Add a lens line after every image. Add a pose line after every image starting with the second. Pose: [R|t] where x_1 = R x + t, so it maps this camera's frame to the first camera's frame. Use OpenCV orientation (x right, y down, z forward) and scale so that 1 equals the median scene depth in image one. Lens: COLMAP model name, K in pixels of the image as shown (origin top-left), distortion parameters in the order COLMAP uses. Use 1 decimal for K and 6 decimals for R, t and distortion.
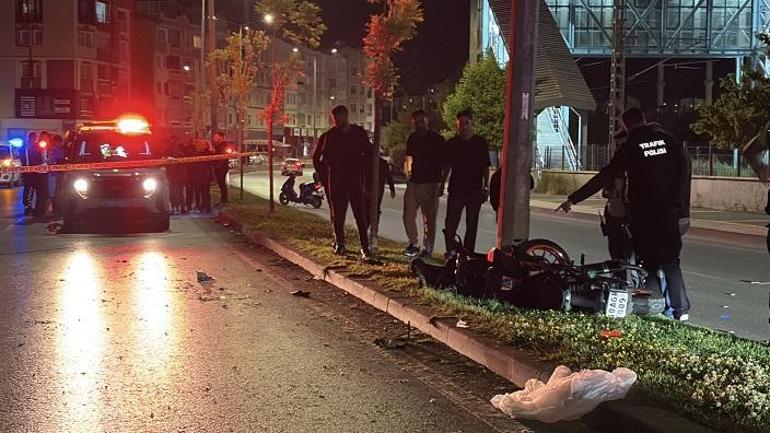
lens RADIAL K [[1438.2, 0, 385.0], [0, 1438.2, 216.5], [0, 0, 1]] dist [0.323941, -1.636888]
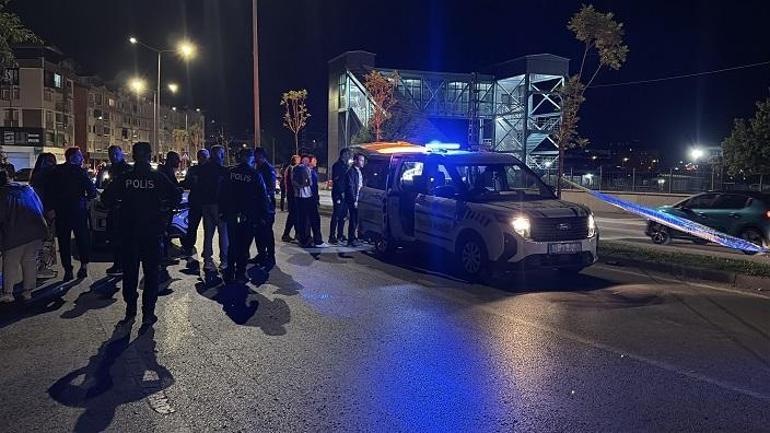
lens RADIAL K [[722.2, 0, 385.0], [0, 722.2, 216.5], [0, 0, 1]] dist [0.083984, -0.019497]
pose [[0.963112, -0.006997, 0.269011, -0.111284], [0.001477, 0.999784, 0.020718, -0.009806], [-0.269097, -0.019557, 0.962914, 0.190893]]
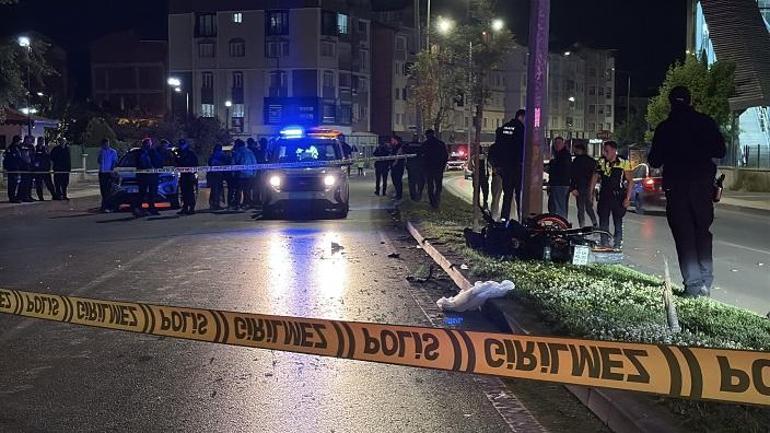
lens RADIAL K [[1438.2, 0, 385.0], [0, 1438.2, 216.5], [0, 0, 1]] dist [0.323941, -1.636888]
pose [[0.985283, 0.000453, -0.170932, 0.027220], [-0.000690, 0.999999, -0.001328, 0.002990], [0.170931, 0.001426, 0.985282, -0.056743]]
